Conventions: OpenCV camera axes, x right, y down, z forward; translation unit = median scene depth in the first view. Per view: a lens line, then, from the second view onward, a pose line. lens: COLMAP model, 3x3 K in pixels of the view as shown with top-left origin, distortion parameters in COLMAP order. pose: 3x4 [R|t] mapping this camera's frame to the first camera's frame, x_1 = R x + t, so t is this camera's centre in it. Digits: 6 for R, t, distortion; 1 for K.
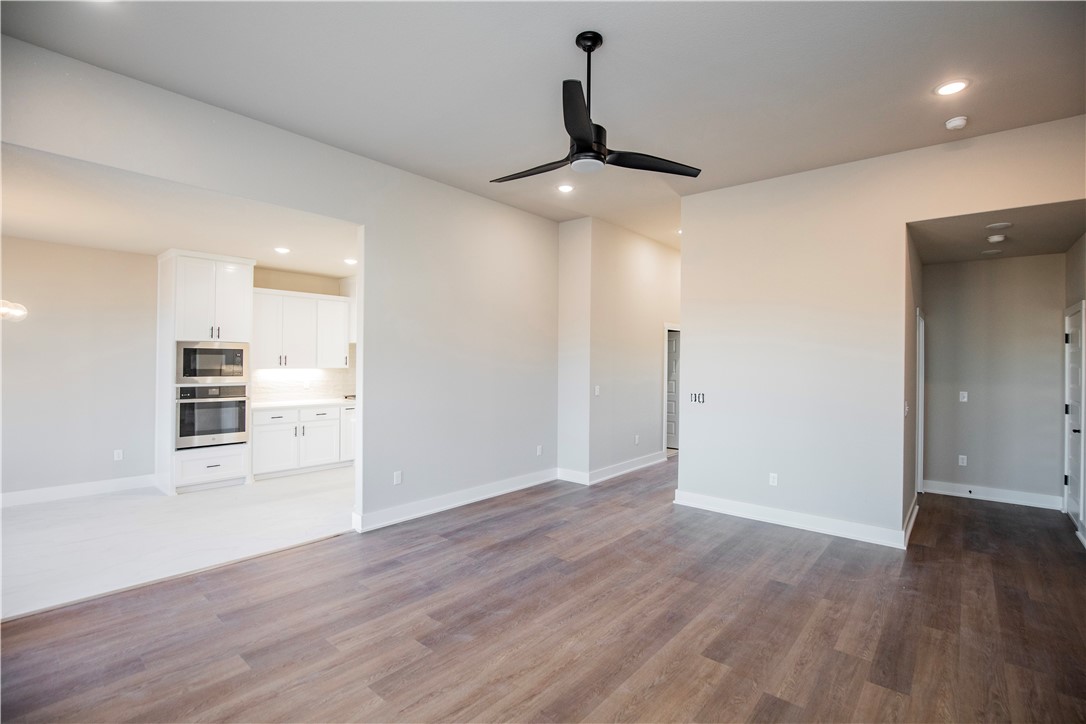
lens RADIAL K [[501.4, 0, 554.5], [0, 501.4, 358.3], [0, 0, 1]] dist [-0.027435, 0.000256]
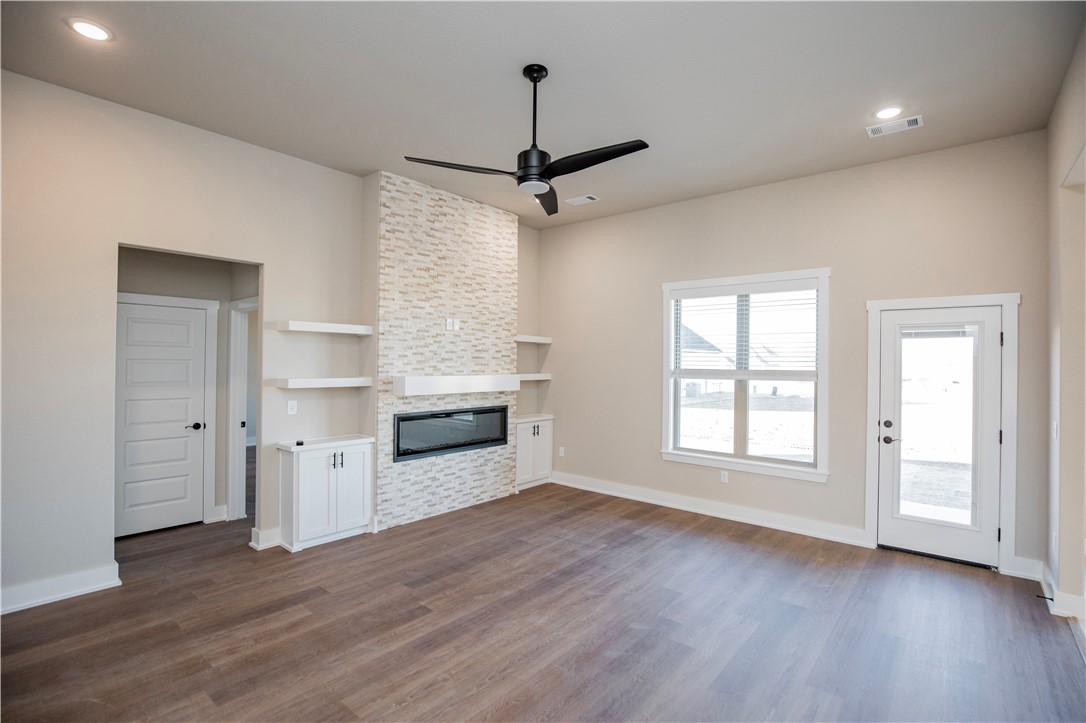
lens RADIAL K [[501.4, 0, 554.5], [0, 501.4, 357.8], [0, 0, 1]] dist [-0.027435, 0.000256]
pose [[-0.999764, -0.021227, -0.004517, 0.016474], [-0.021163, 0.999684, -0.013583, -0.002997], [0.004804, -0.013484, -0.999898, 1.750663]]
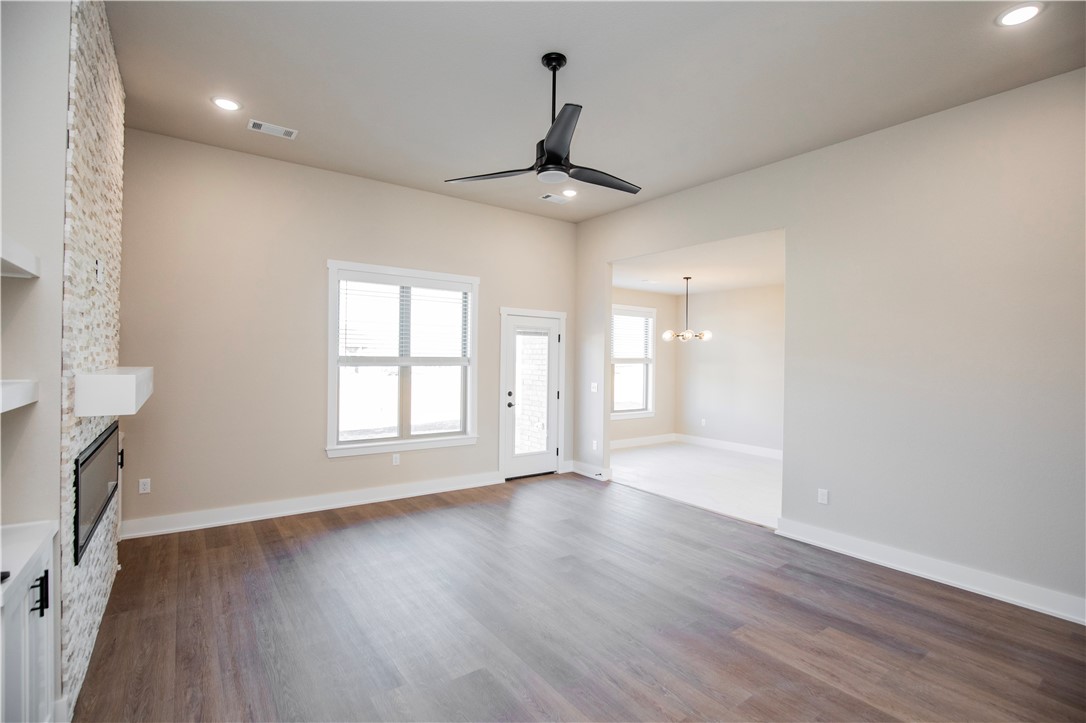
lens RADIAL K [[503.2, 0, 546.9], [0, 503.2, 359.9], [0, 0, 1]] dist [-0.025728, 0.000935]
pose [[-0.245473, -0.009323, -0.969359, 0.938879], [-0.012258, 0.999904, -0.006513, 0.016568], [0.969326, 0.010284, -0.245564, 1.061067]]
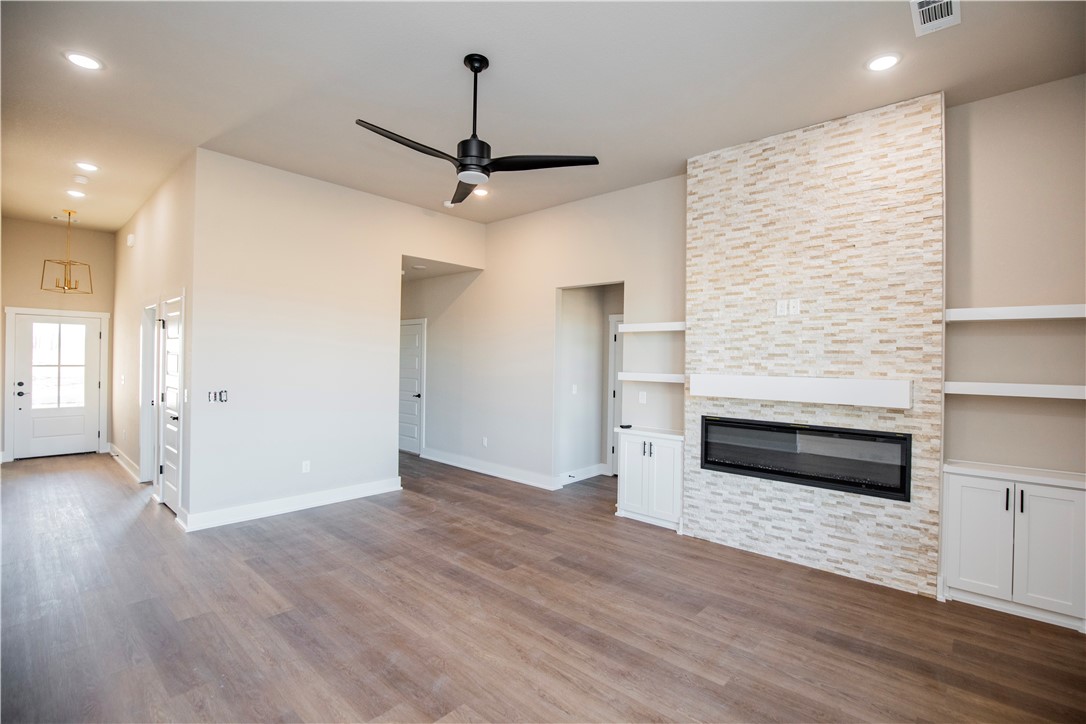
lens RADIAL K [[501.4, 0, 554.5], [0, 501.4, 358.3], [0, 0, 1]] dist [-0.027435, 0.000256]
pose [[0.026618, -0.008314, 0.999611, -0.855352], [-0.019289, 0.999775, 0.008829, -0.004891], [-0.999460, -0.019517, 0.026452, 0.665371]]
